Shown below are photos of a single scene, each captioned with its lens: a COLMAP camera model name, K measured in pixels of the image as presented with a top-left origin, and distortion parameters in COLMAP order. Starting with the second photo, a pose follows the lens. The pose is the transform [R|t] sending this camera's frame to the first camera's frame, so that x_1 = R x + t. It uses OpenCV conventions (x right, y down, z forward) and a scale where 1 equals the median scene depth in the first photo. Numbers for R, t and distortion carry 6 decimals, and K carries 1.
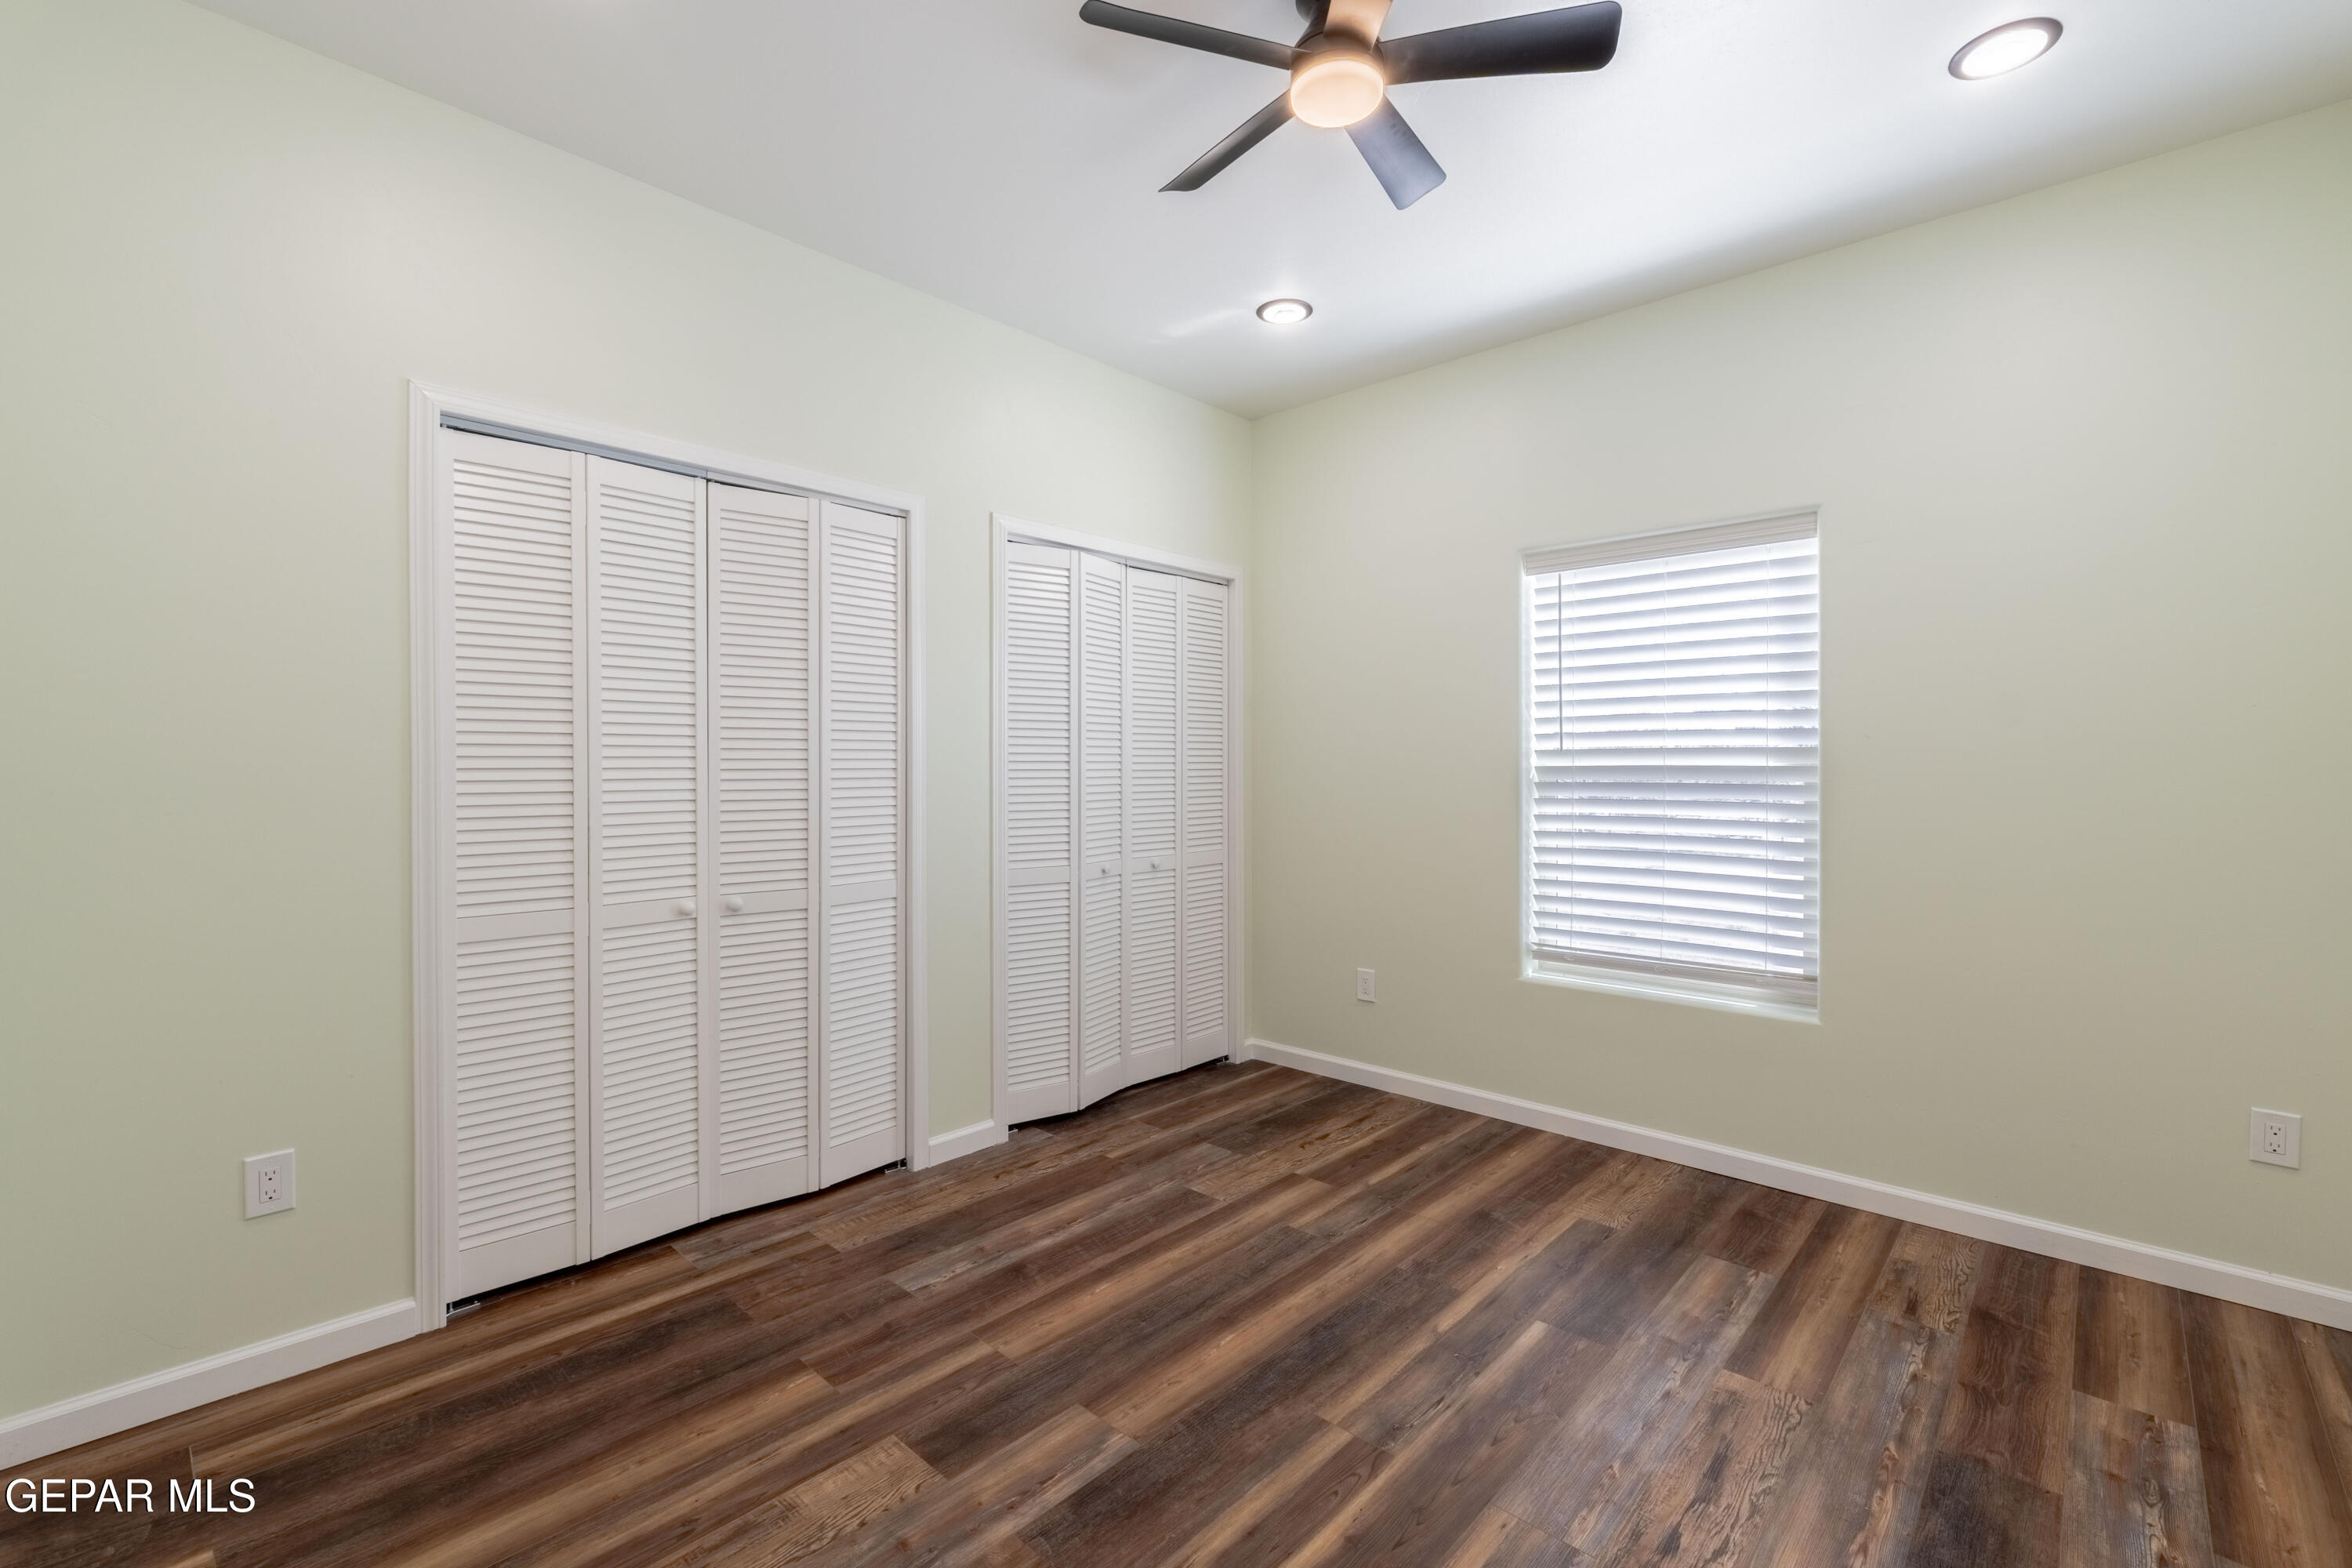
lens RADIAL K [[998.2, 0, 1170.2], [0, 998.2, 791.1], [0, 0, 1]] dist [-0.007175, 0.000149]
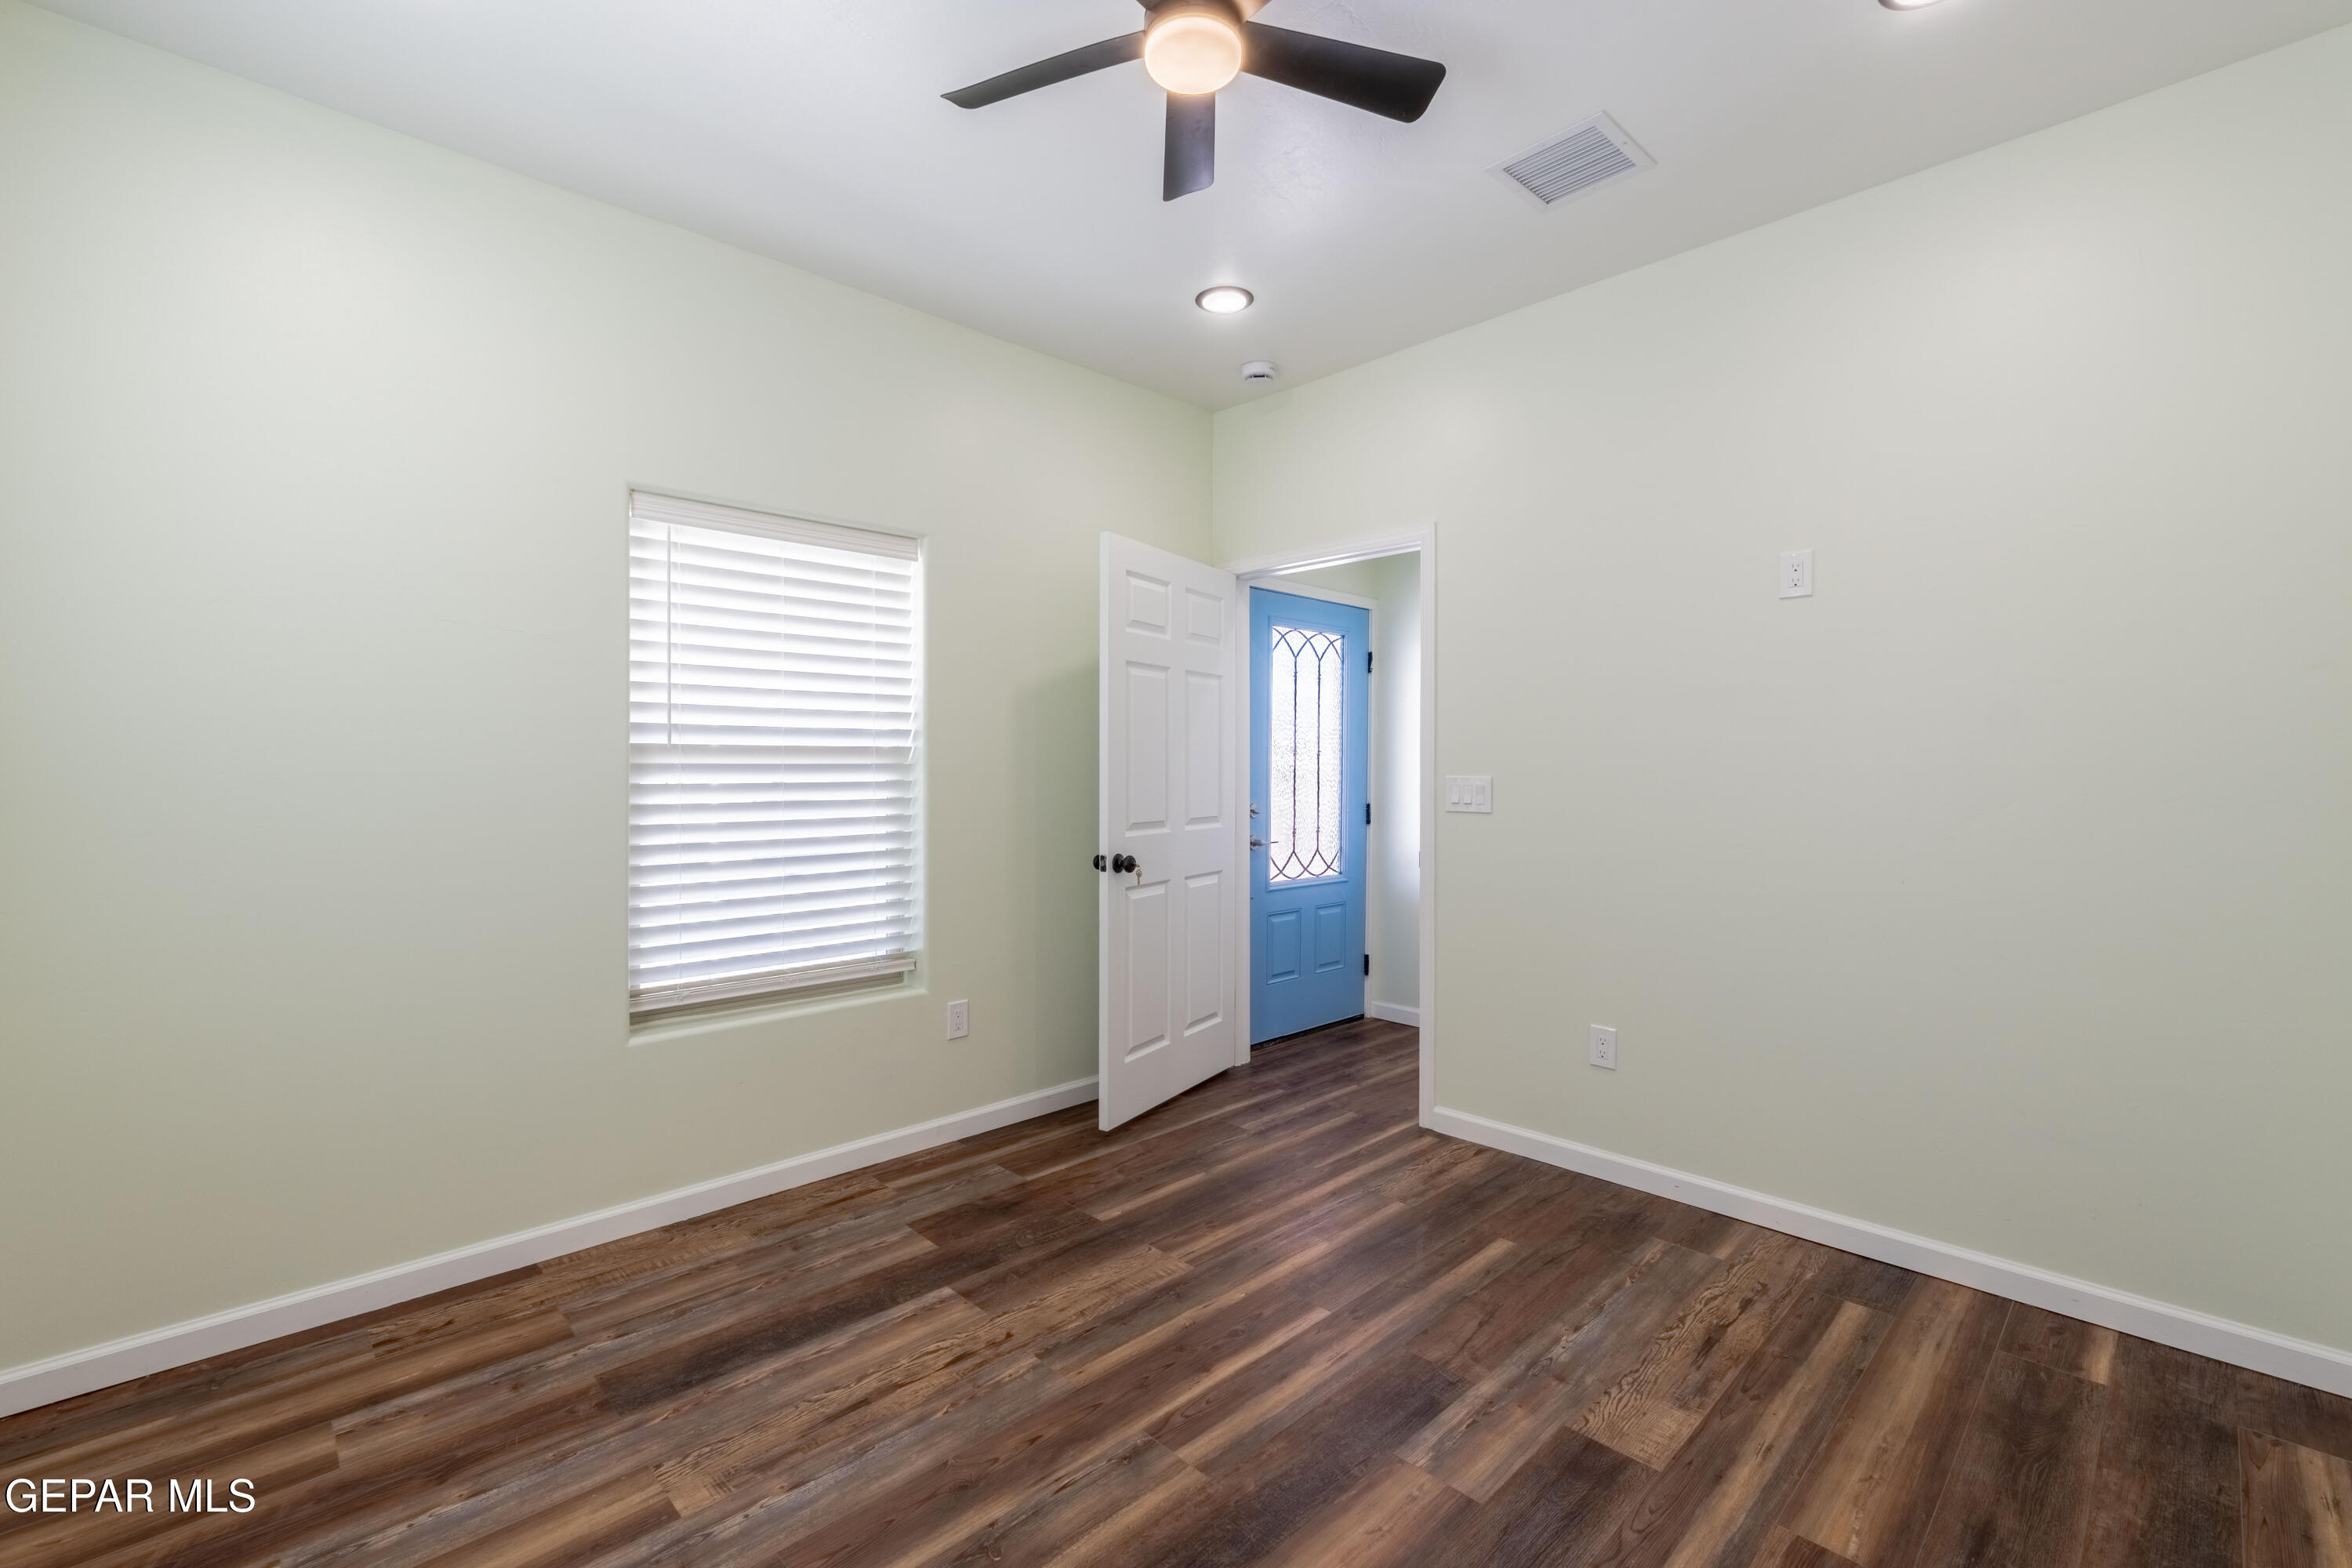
lens RADIAL K [[998.2, 0, 1170.2], [0, 998.2, 791.1], [0, 0, 1]] dist [-0.007175, 0.000149]
pose [[-0.998609, -0.005701, 0.052415, 0.142864], [-0.003174, 0.998834, 0.048178, -0.043158], [-0.052628, 0.047944, -0.997463, 1.954500]]
